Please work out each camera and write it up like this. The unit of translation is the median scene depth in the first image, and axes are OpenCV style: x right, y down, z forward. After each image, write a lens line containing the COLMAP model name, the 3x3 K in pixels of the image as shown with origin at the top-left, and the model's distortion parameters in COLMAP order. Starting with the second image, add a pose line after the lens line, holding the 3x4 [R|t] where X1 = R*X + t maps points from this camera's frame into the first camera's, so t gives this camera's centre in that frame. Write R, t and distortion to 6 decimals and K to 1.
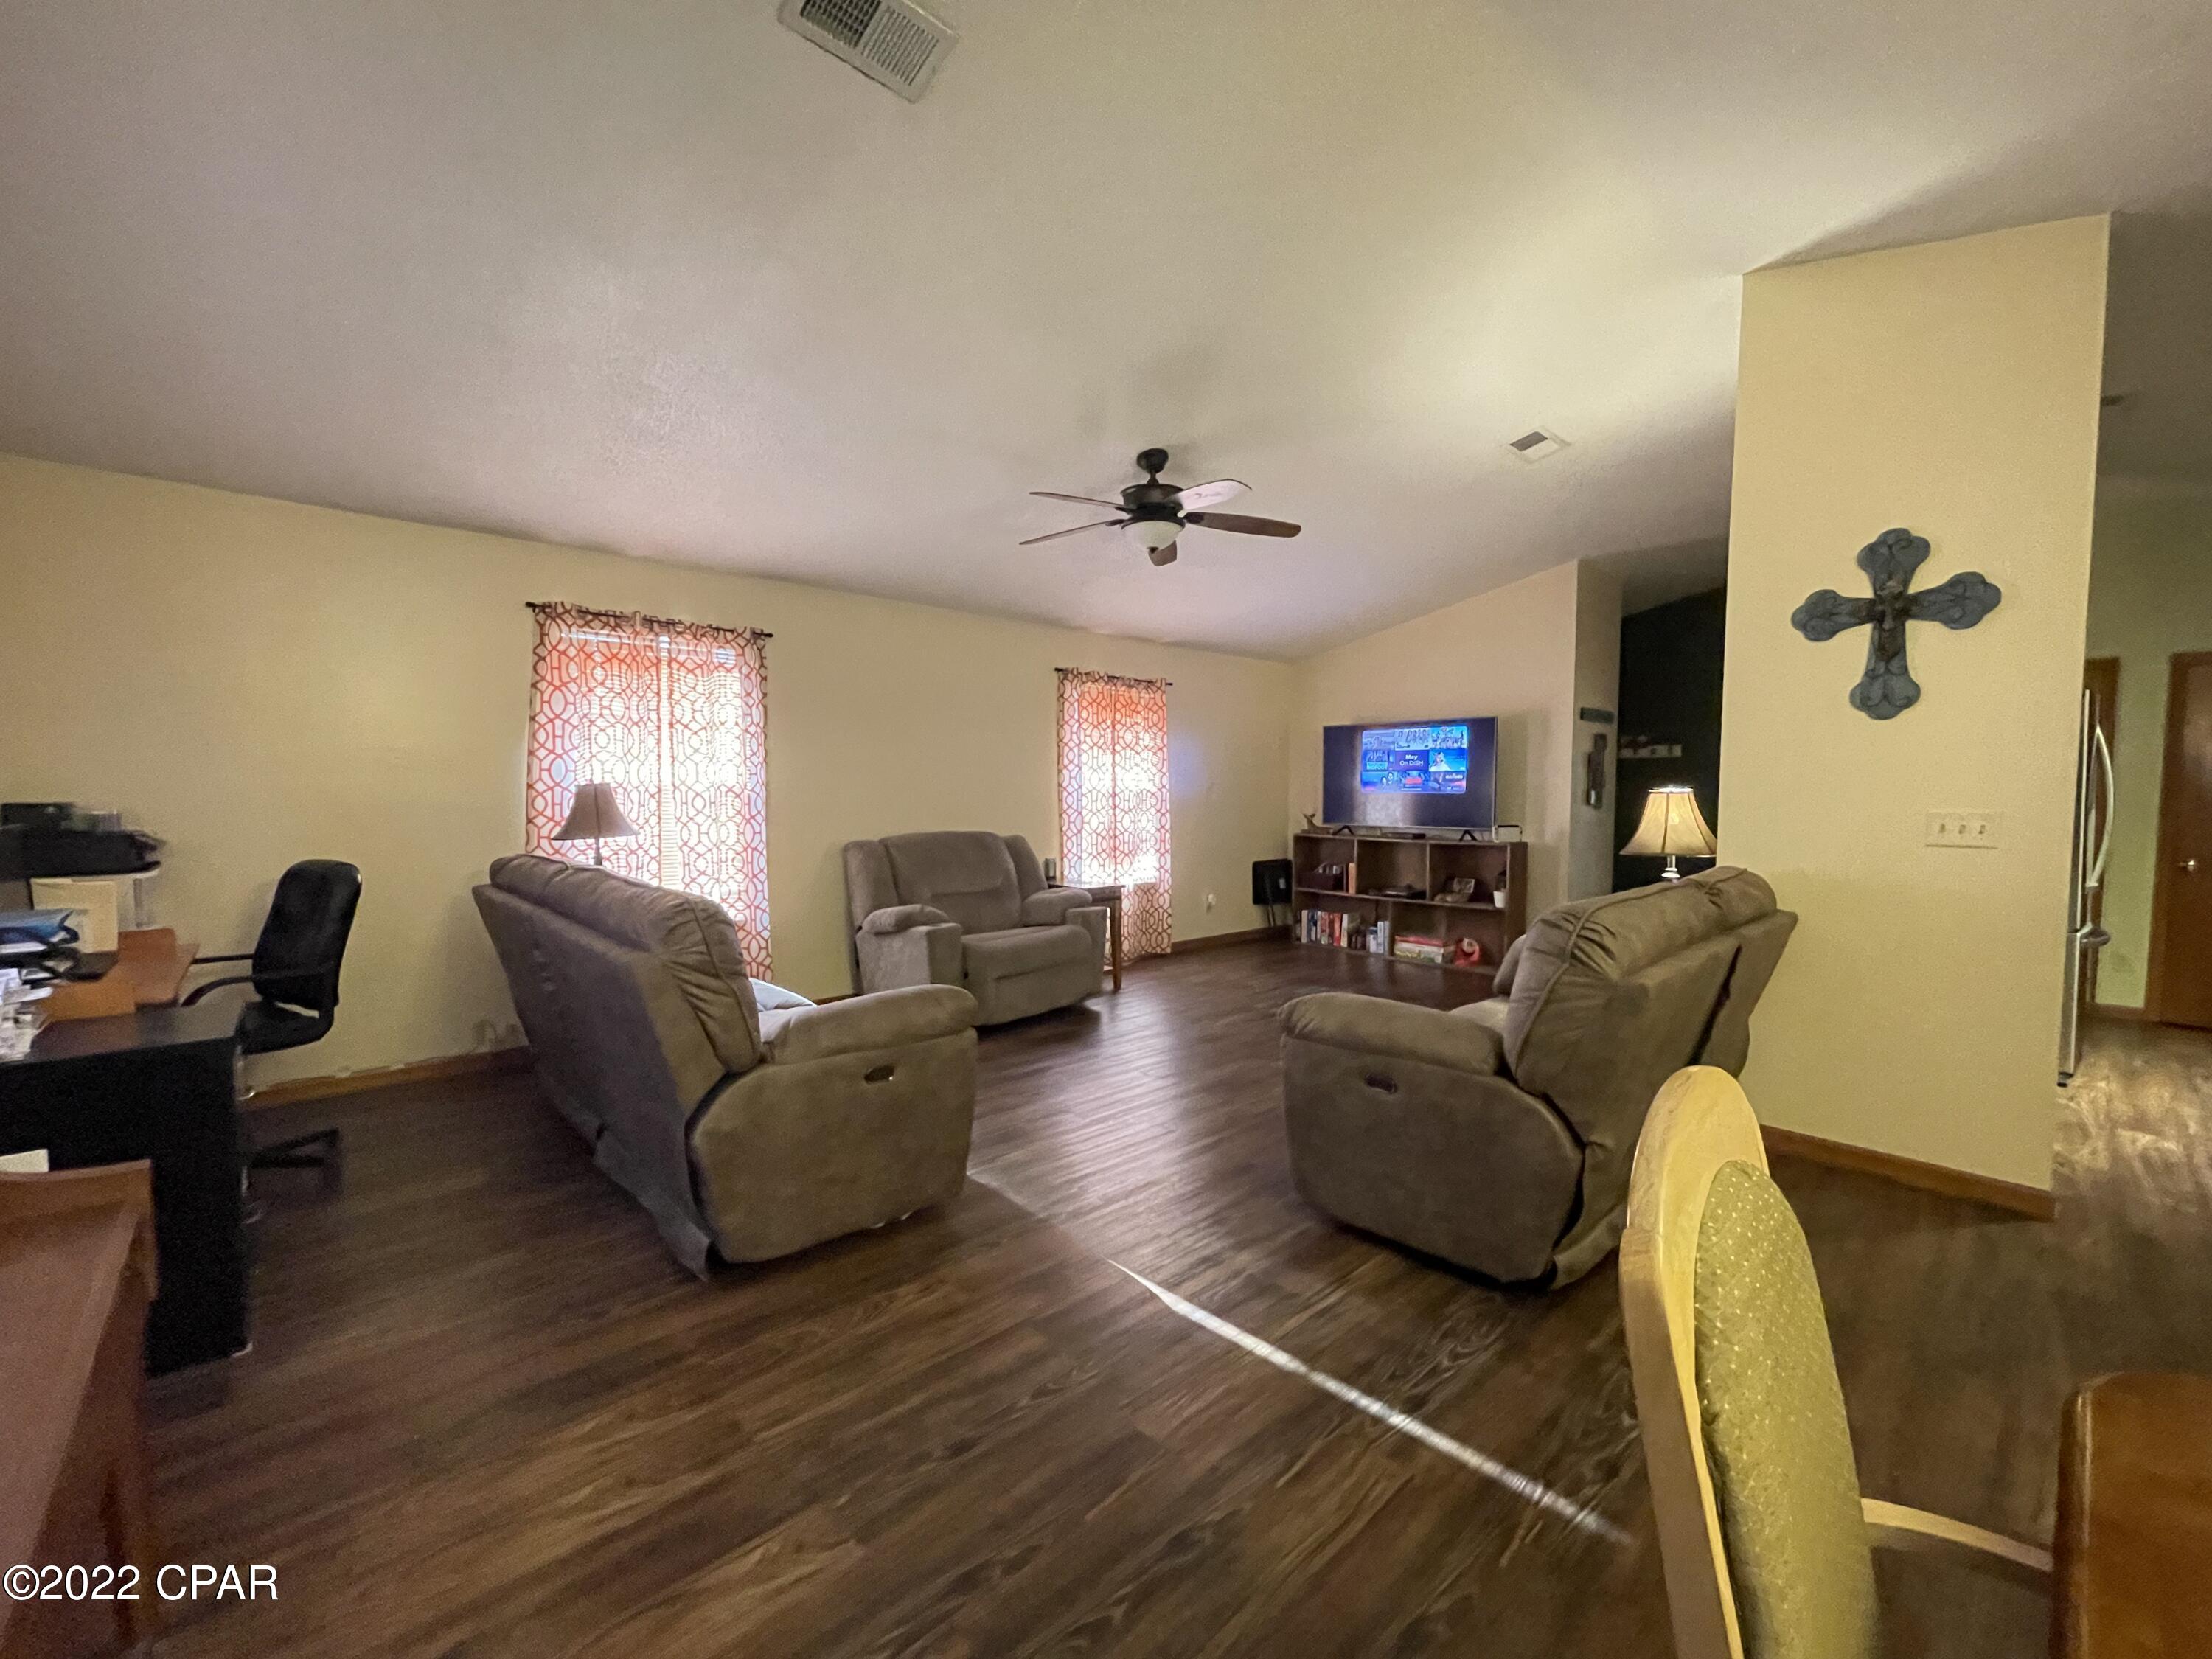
lens RADIAL K [[891.1, 0, 1097.0], [0, 891.1, 829.4], [0, 0, 1]] dist [-0.001537, 0.000177]
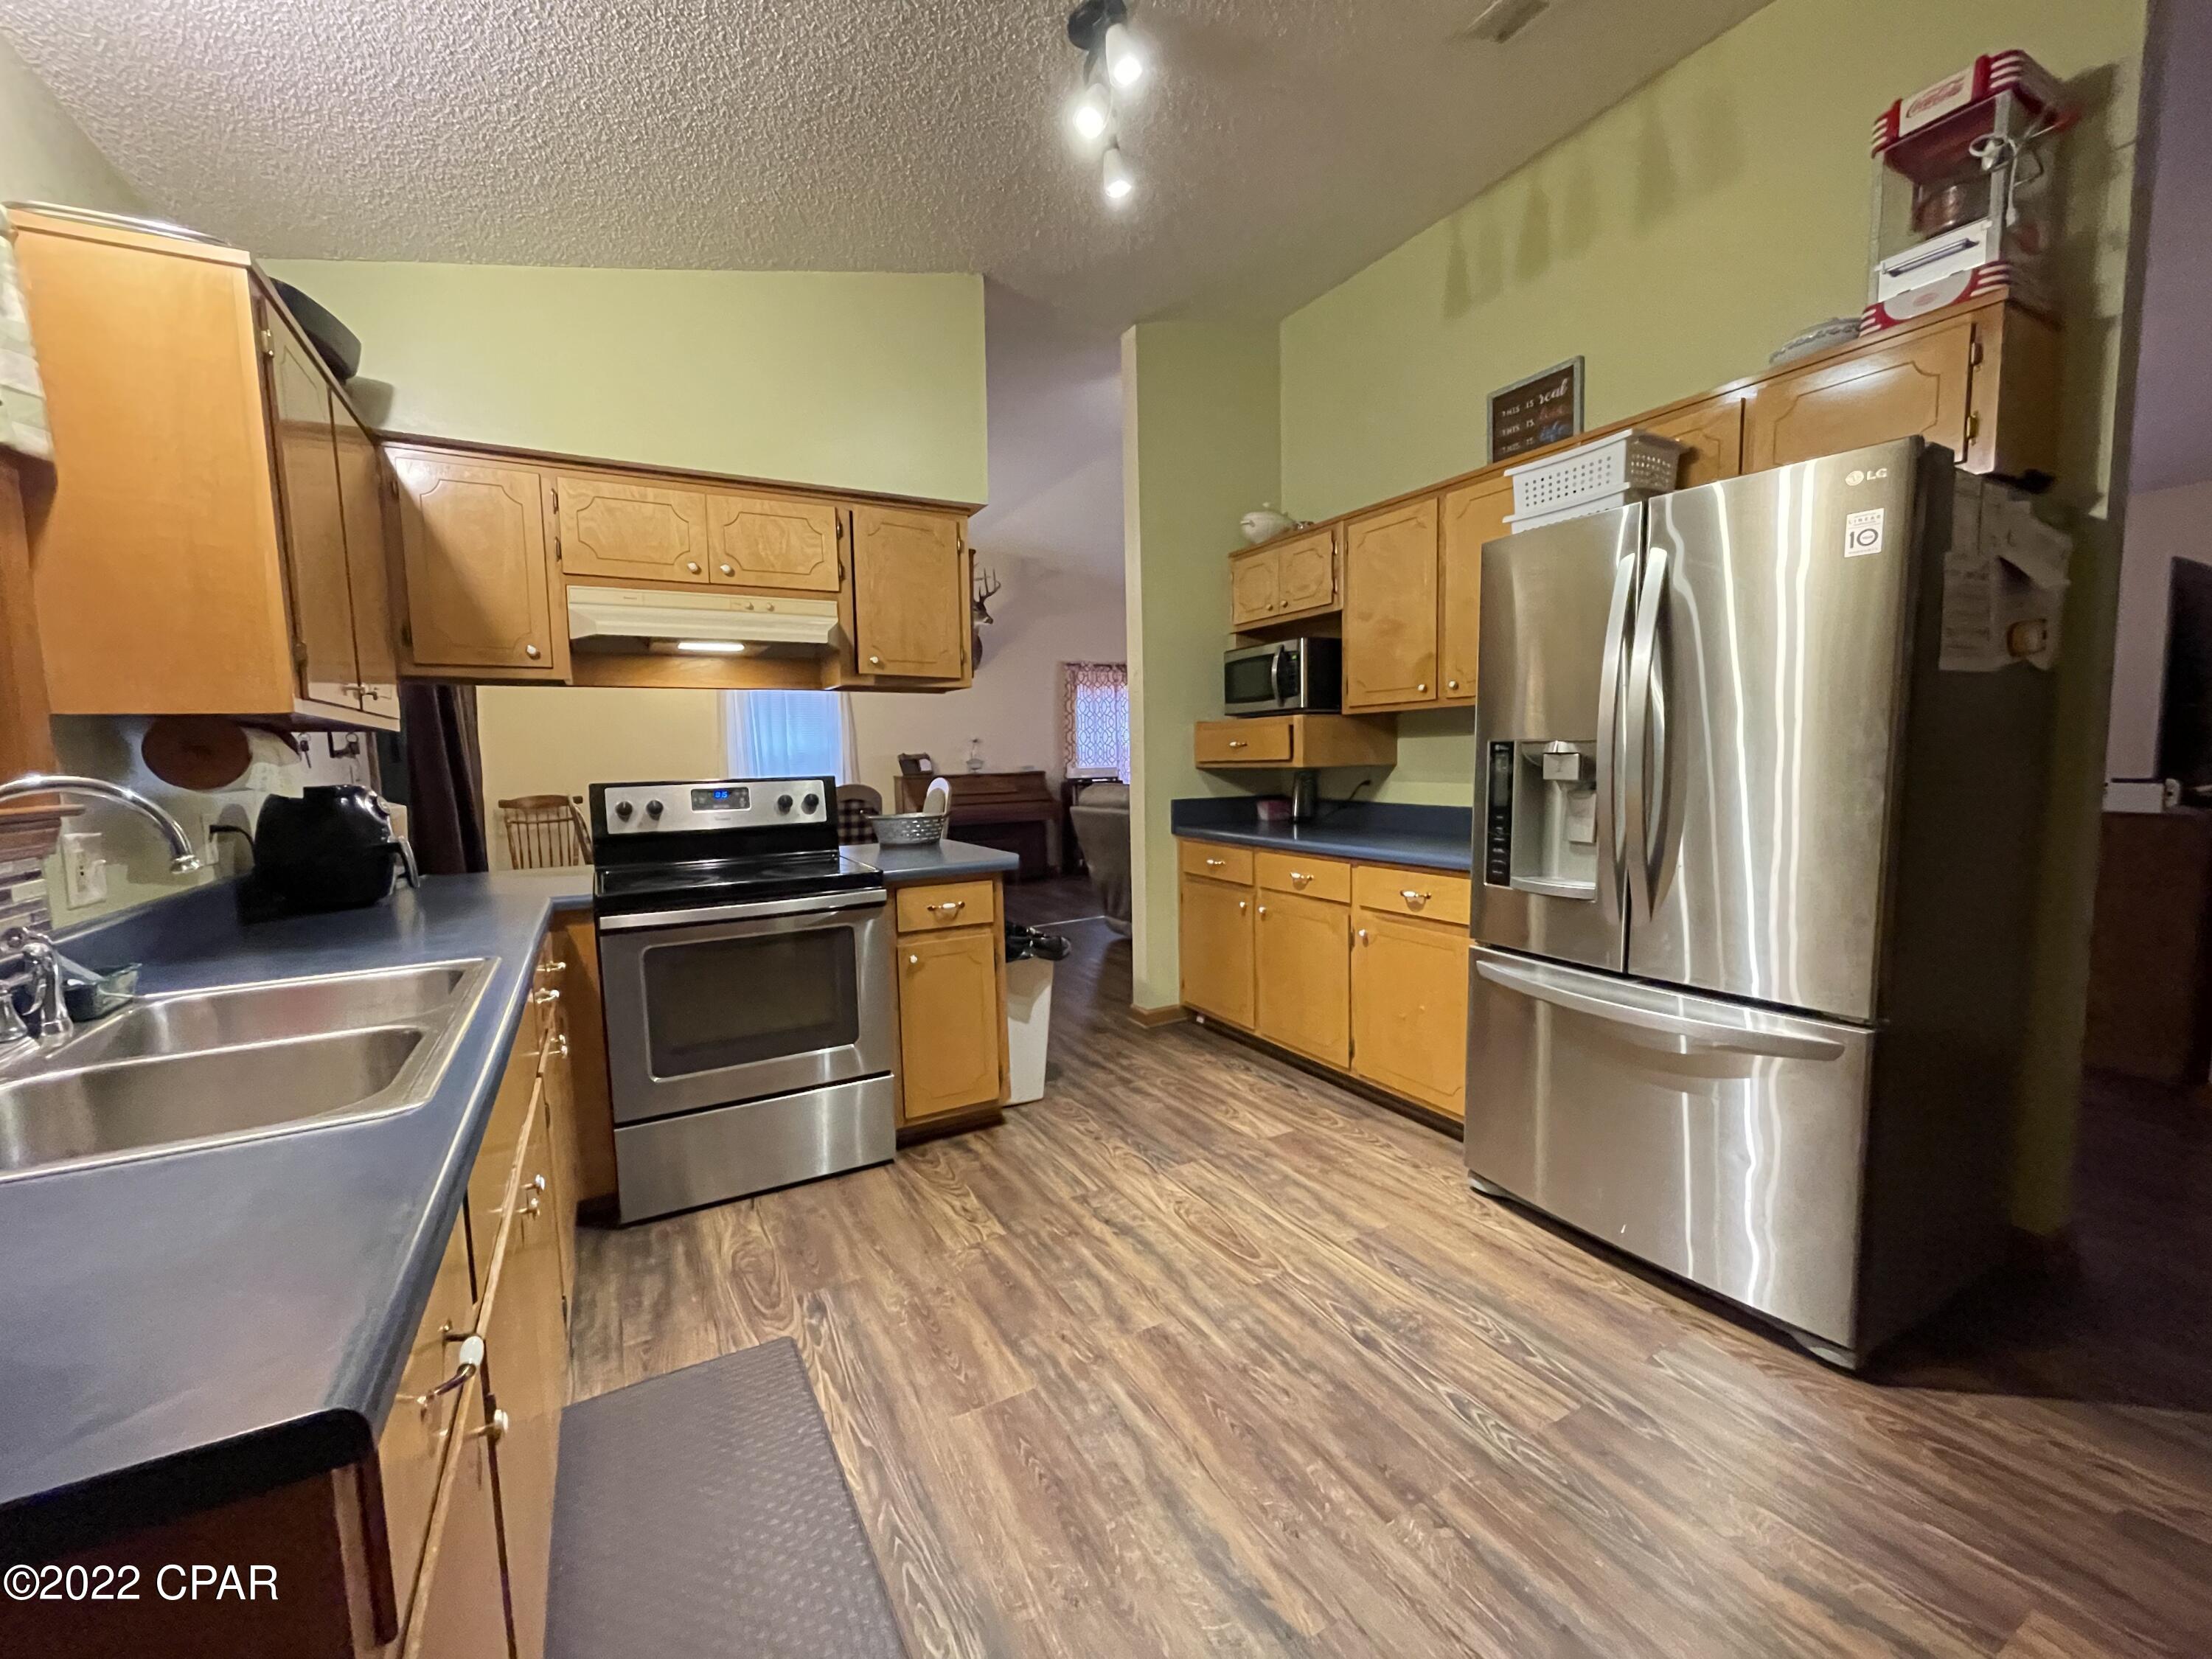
lens RADIAL K [[891.1, 0, 1097.0], [0, 891.1, 829.4], [0, 0, 1]] dist [-0.001537, 0.000177]
pose [[-0.227894, 0.086684, -0.969820, 2.024278], [-0.026965, 0.995085, 0.095279, -0.006127], [0.973312, 0.047865, -0.224437, 1.034003]]
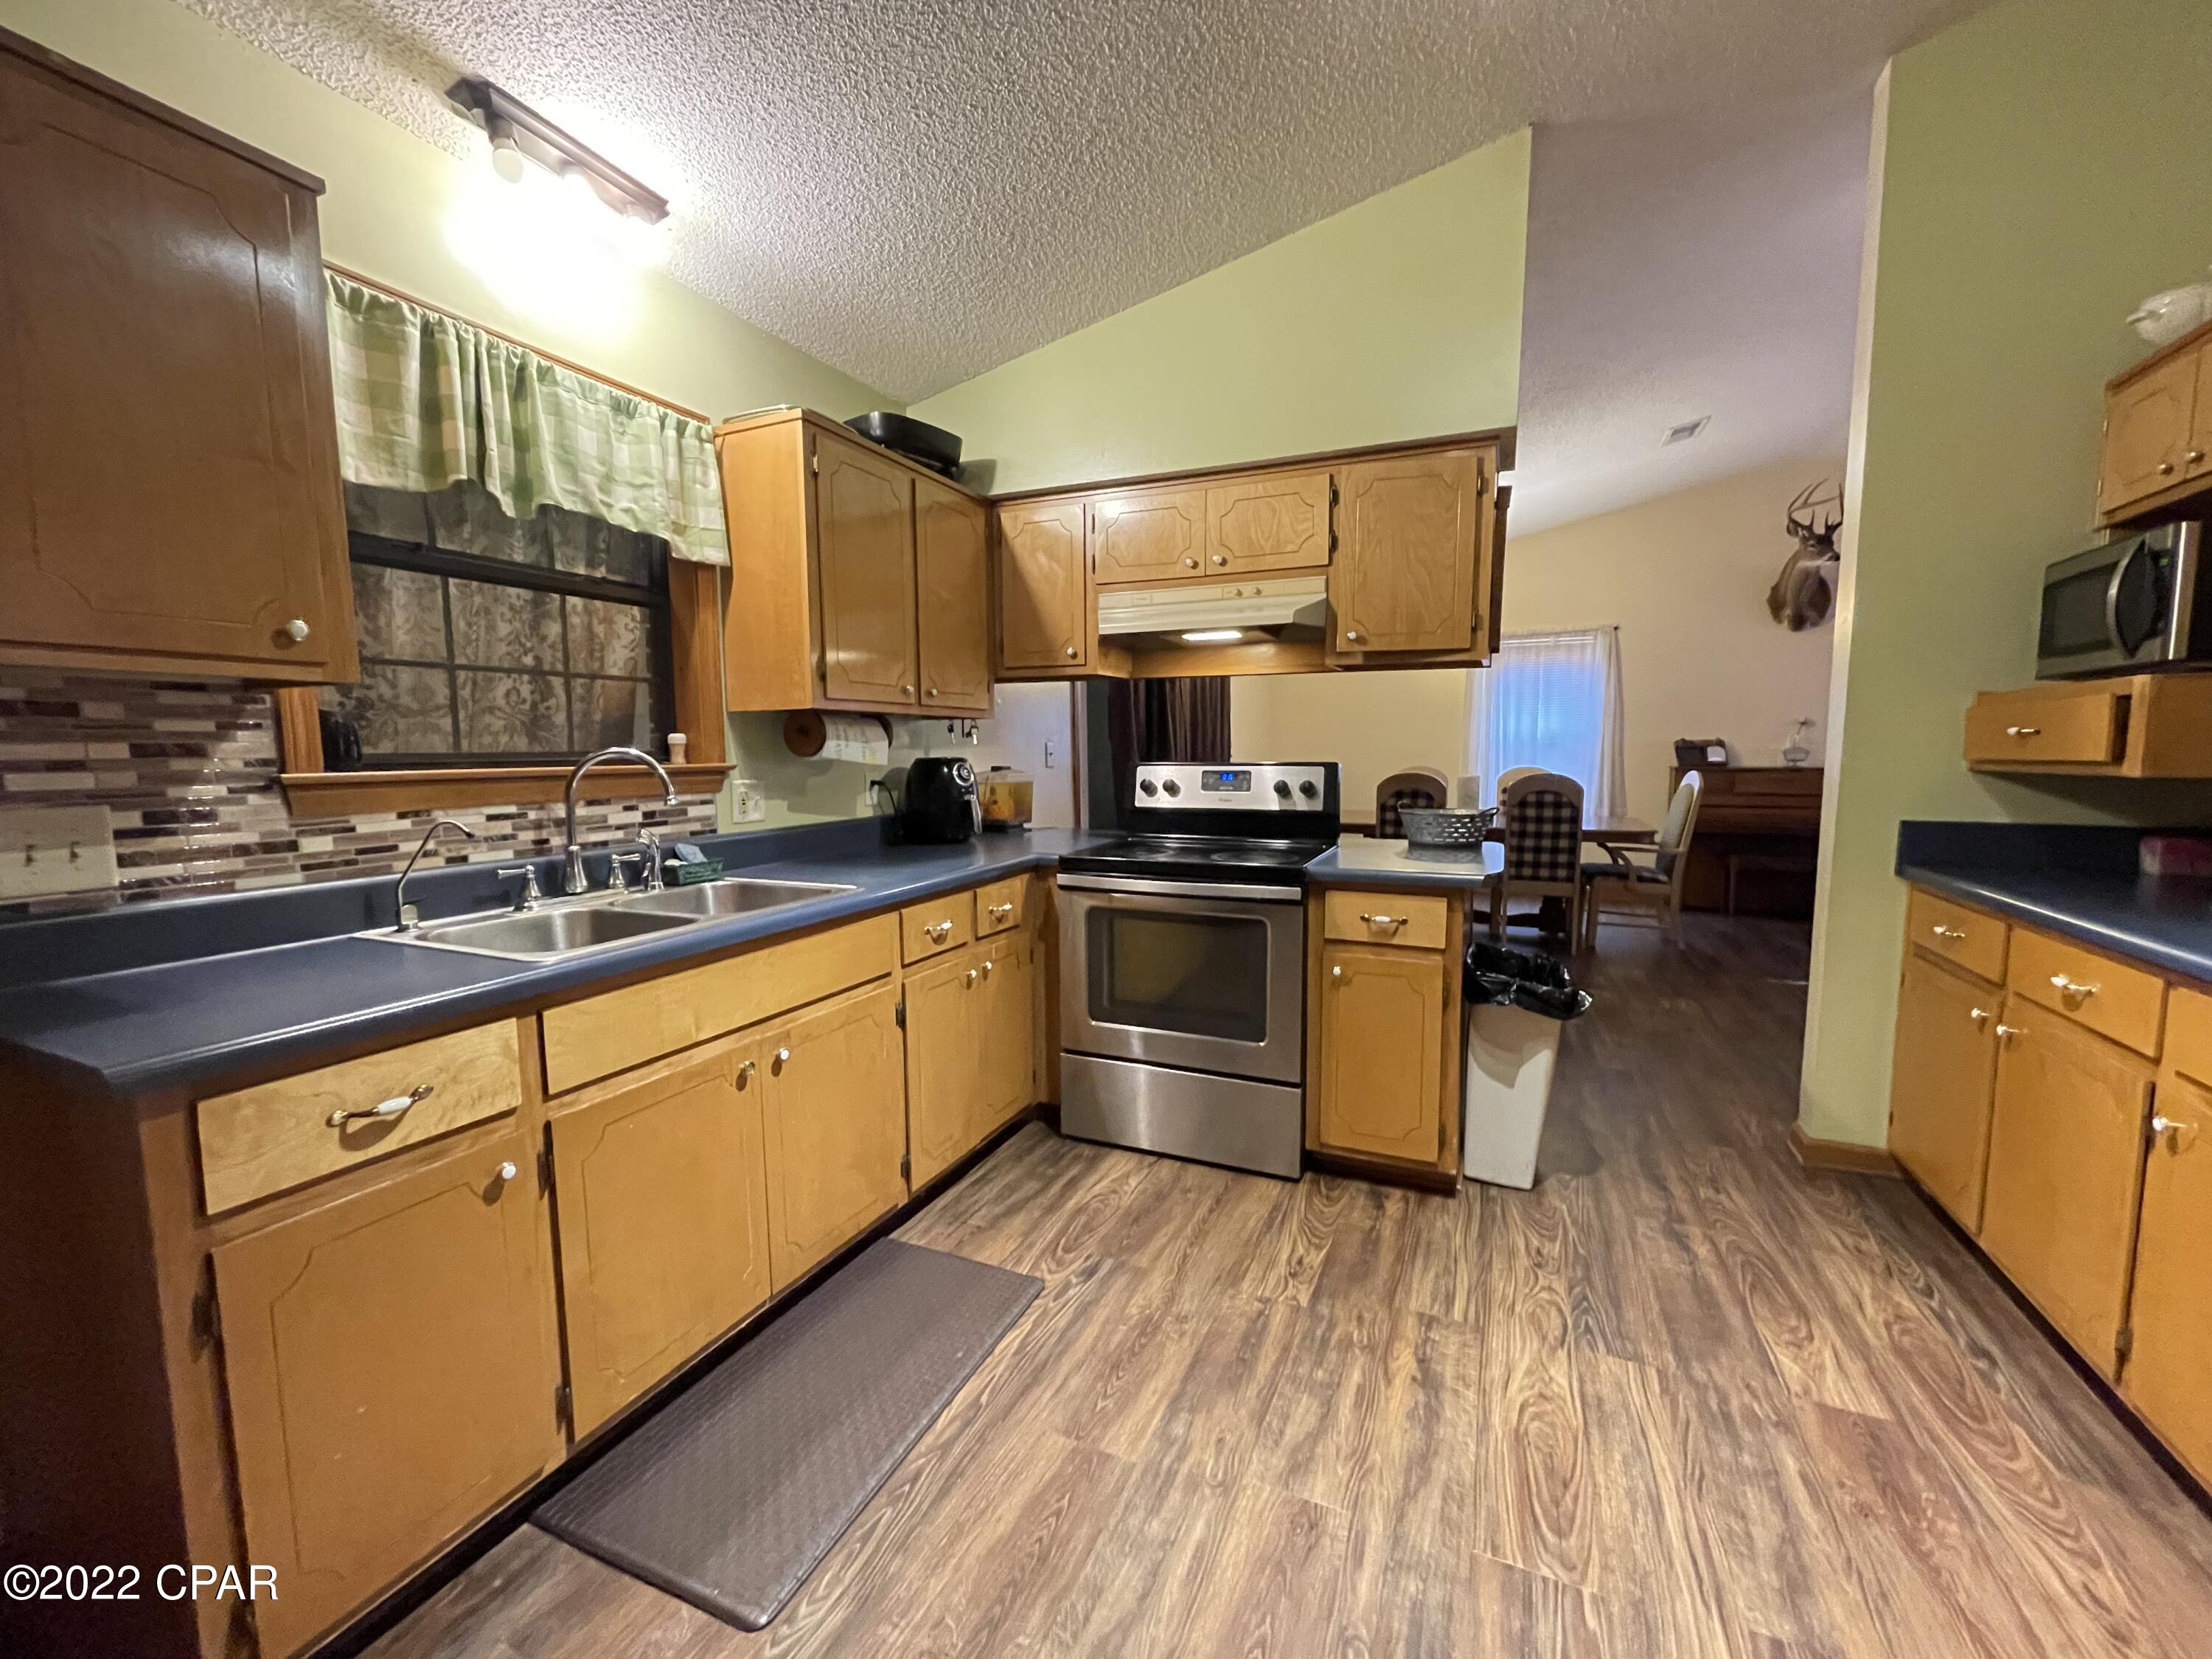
lens RADIAL K [[898.9, 0, 1106.0], [0, 898.9, 829.5], [0, 0, 1]] dist [0.001928, 0.000673]
pose [[-0.912246, 0.039758, -0.407709, 1.755973], [-0.018094, 0.990397, 0.137063, -0.017211], [0.409243, 0.132413, -0.902766, 1.258852]]
